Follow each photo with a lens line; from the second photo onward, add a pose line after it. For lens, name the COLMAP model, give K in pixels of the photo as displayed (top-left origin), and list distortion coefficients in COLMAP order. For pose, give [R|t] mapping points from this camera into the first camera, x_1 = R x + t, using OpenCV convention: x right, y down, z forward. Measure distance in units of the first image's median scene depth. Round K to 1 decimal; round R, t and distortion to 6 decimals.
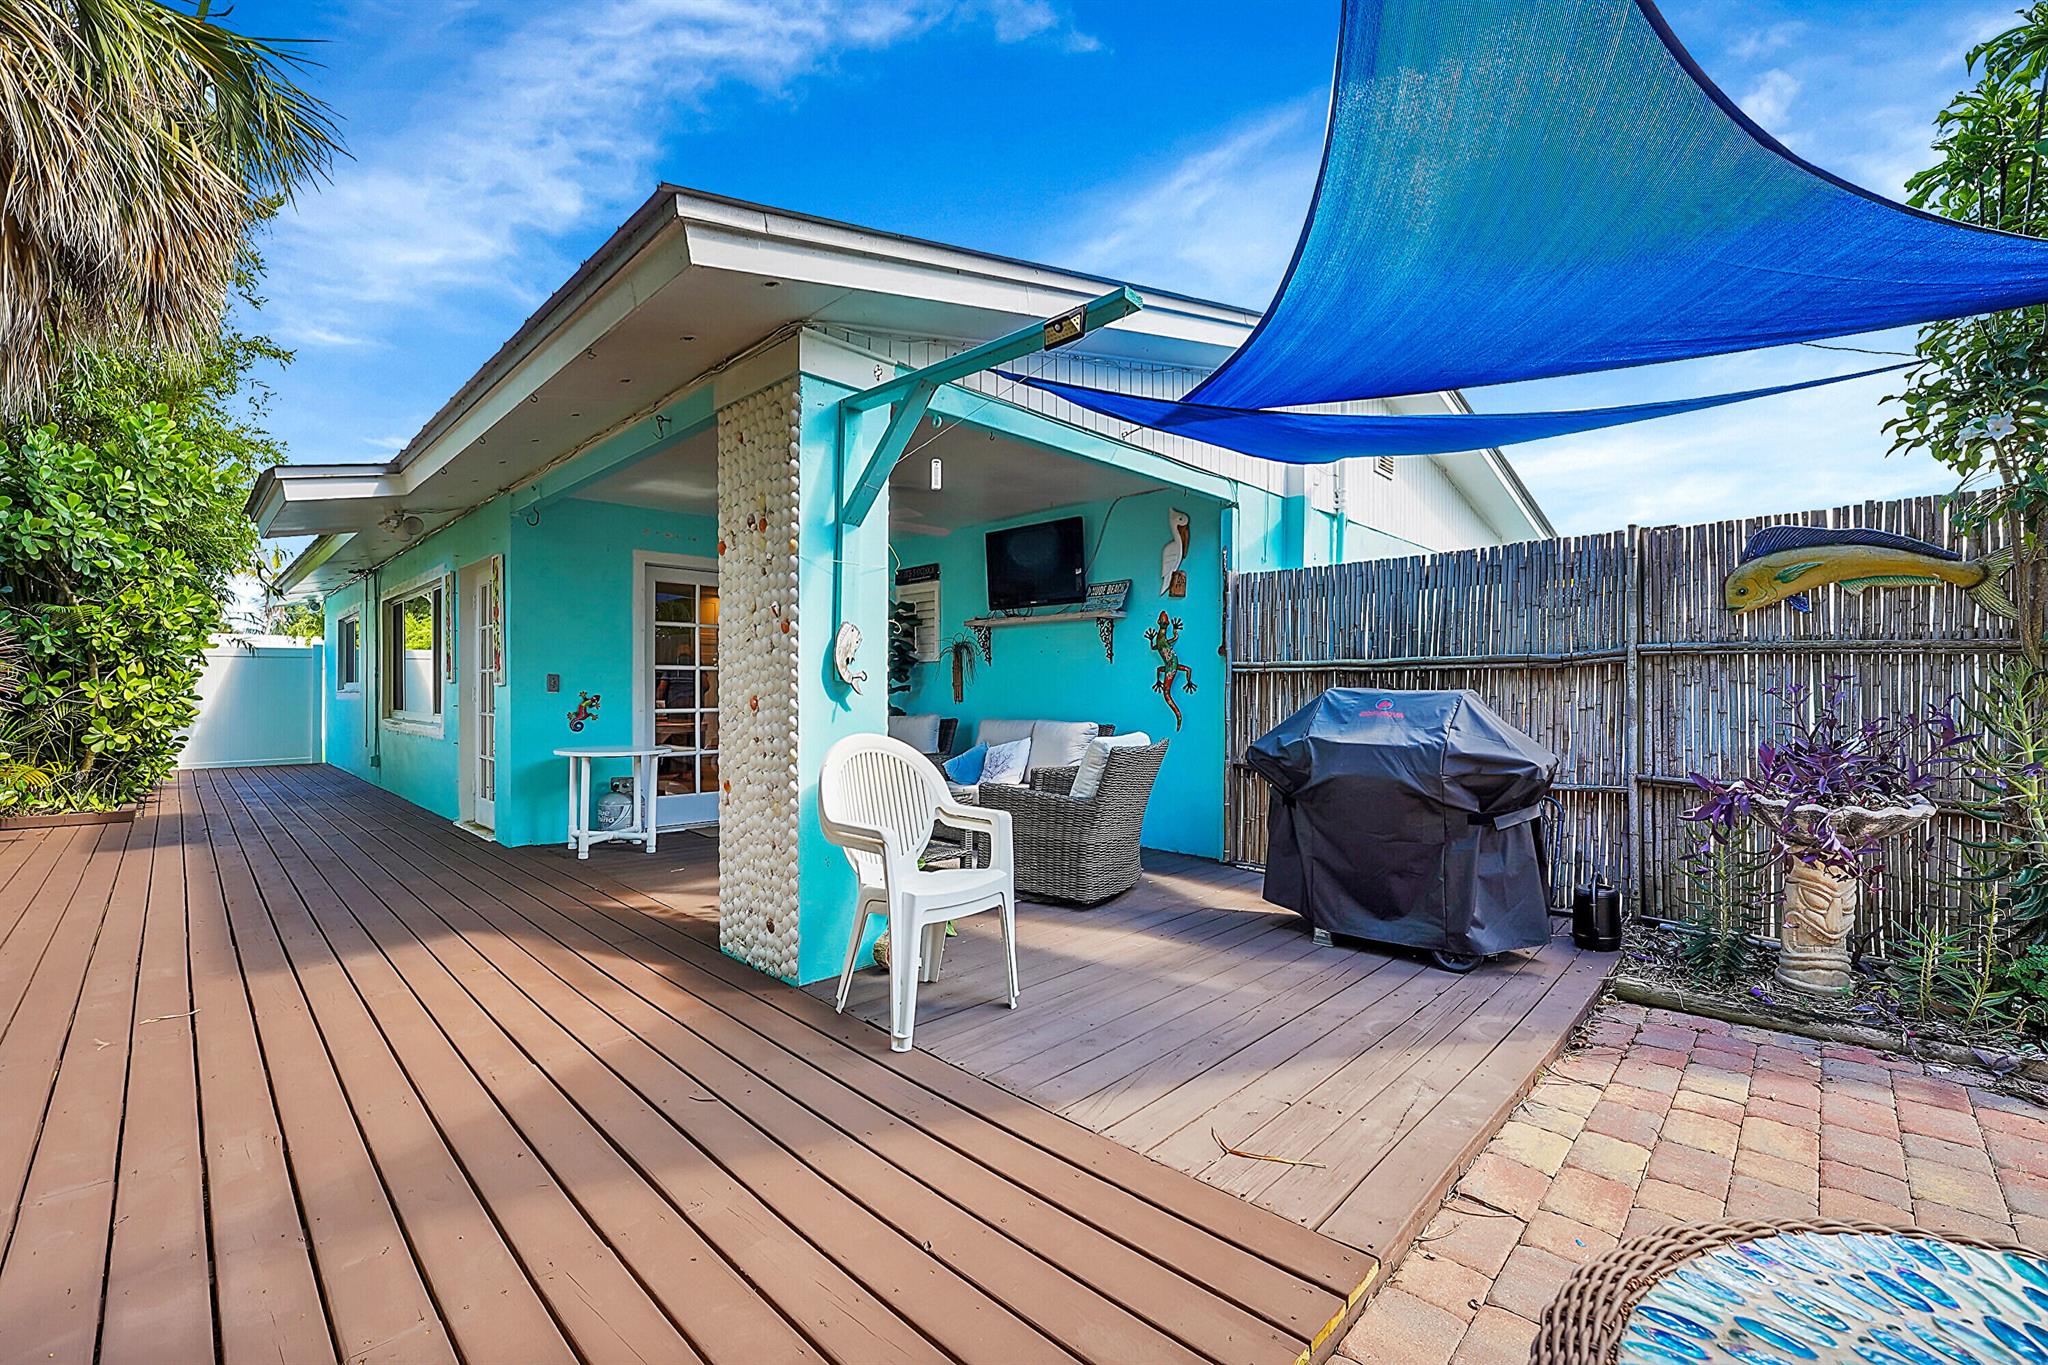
lens RADIAL K [[843.4, 0, 1017.3], [0, 843.4, 684.9], [0, 0, 1]] dist [-0.004852, 0.000647]
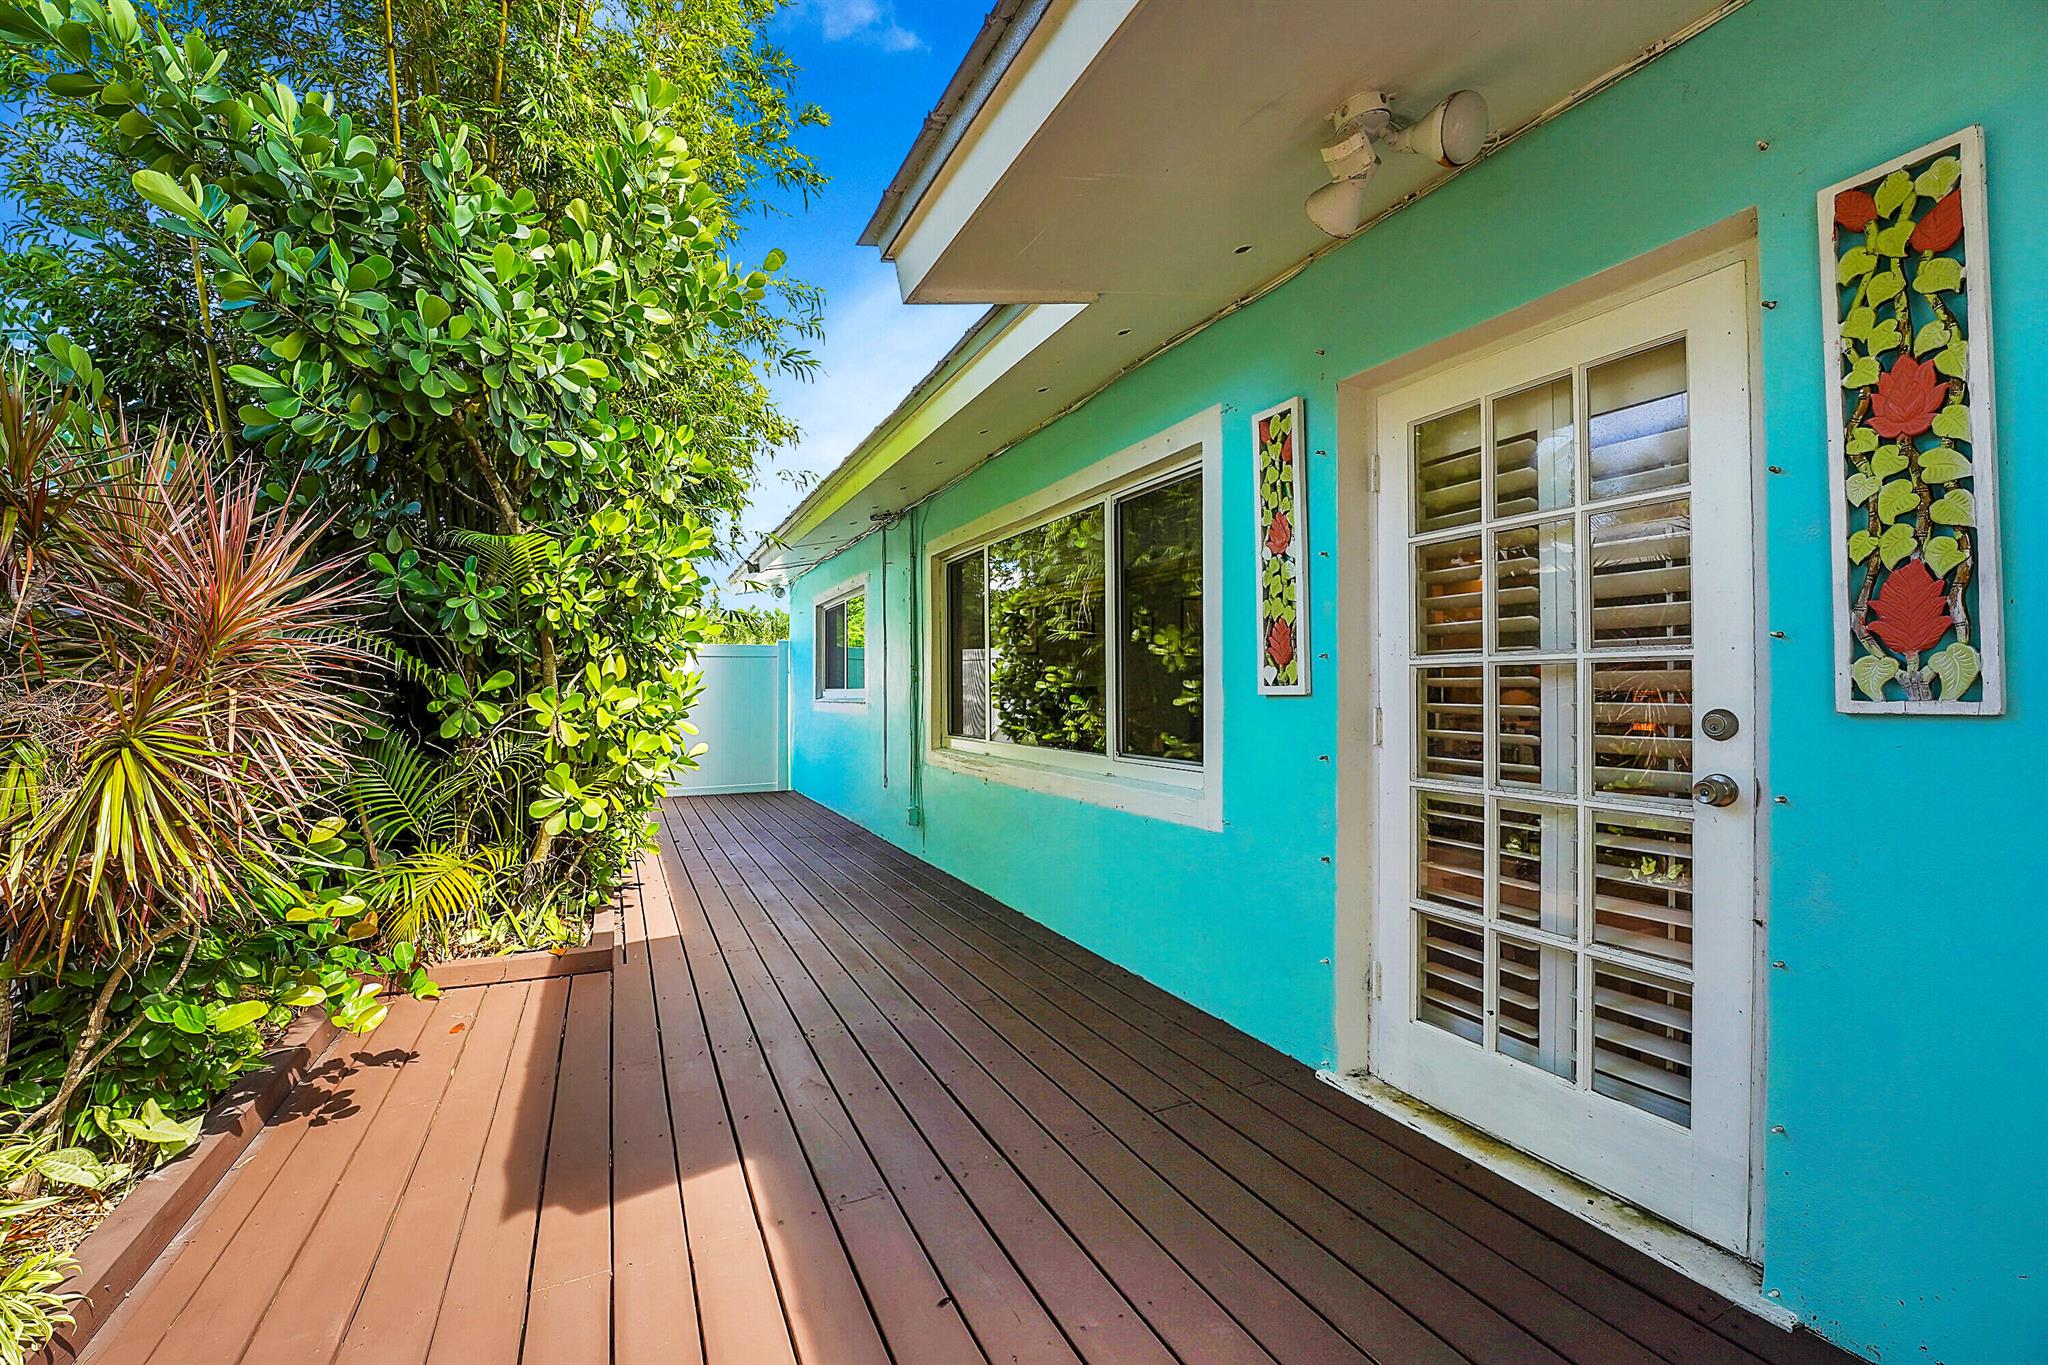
lens RADIAL K [[843.4, 0, 1035.5], [0, 843.4, 679.7], [0, 0, 1]] dist [-0.004852, 0.000647]
pose [[0.940113, -0.005219, -0.340824, -0.658513], [0.002335, 0.999958, -0.008870, -0.006688], [0.340856, 0.007542, 0.940085, 0.628317]]
